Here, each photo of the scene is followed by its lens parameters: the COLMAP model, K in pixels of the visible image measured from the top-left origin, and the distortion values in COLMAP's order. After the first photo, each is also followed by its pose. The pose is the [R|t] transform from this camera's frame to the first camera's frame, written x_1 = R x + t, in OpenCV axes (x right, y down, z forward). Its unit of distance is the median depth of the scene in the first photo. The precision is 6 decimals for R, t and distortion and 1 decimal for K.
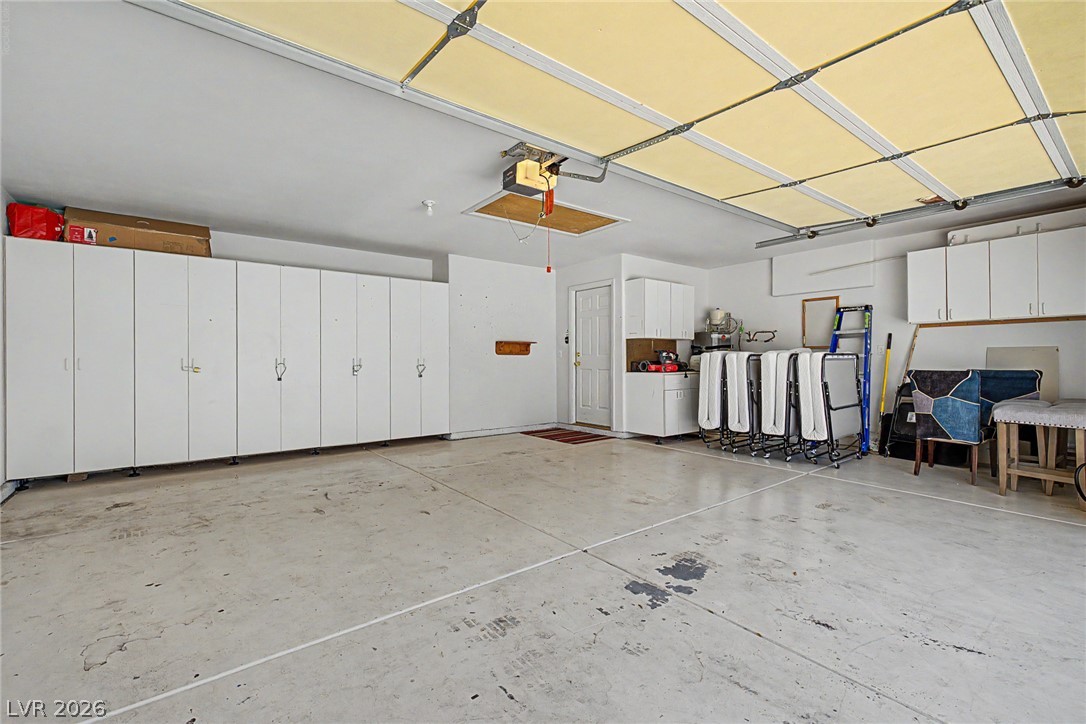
lens RADIAL K [[482.1, 0, 538.8], [0, 482.1, 358.2], [0, 0, 1]] dist [0.004385, 0.000330]
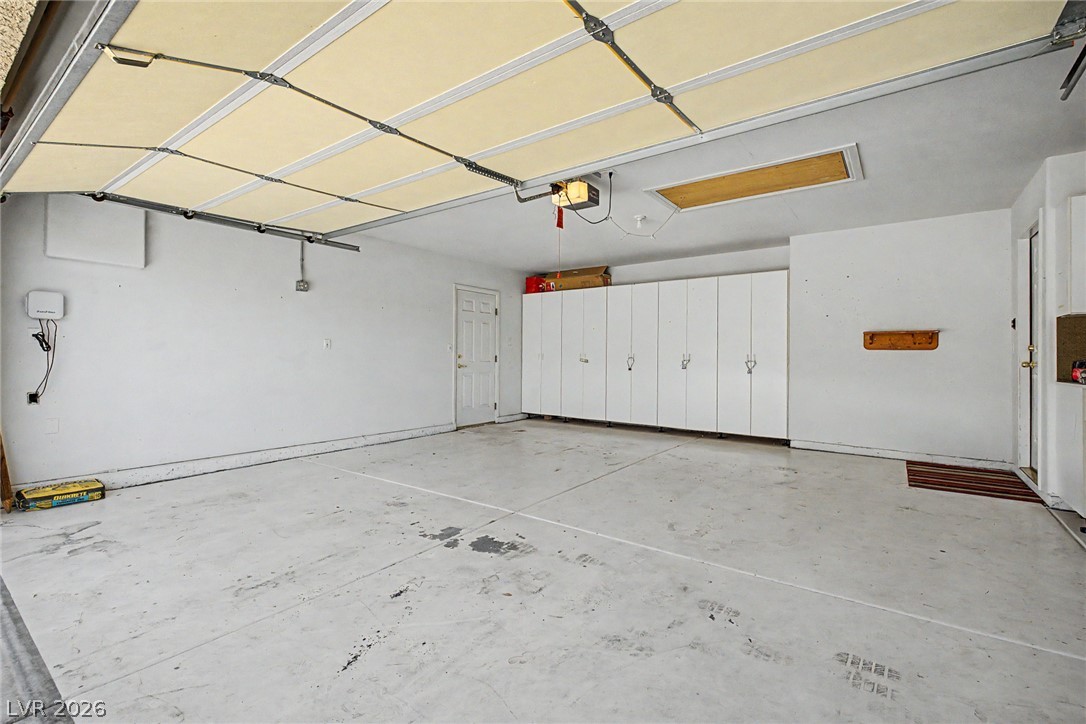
lens RADIAL K [[482.1, 0, 539.1], [0, 482.1, 356.9], [0, 0, 1]] dist [0.004385, 0.000330]
pose [[0.263795, 0.007143, -0.964552, 1.129031], [-0.002015, 0.999974, 0.006854, -0.000552], [0.964577, 0.000136, 0.263803, 0.660766]]
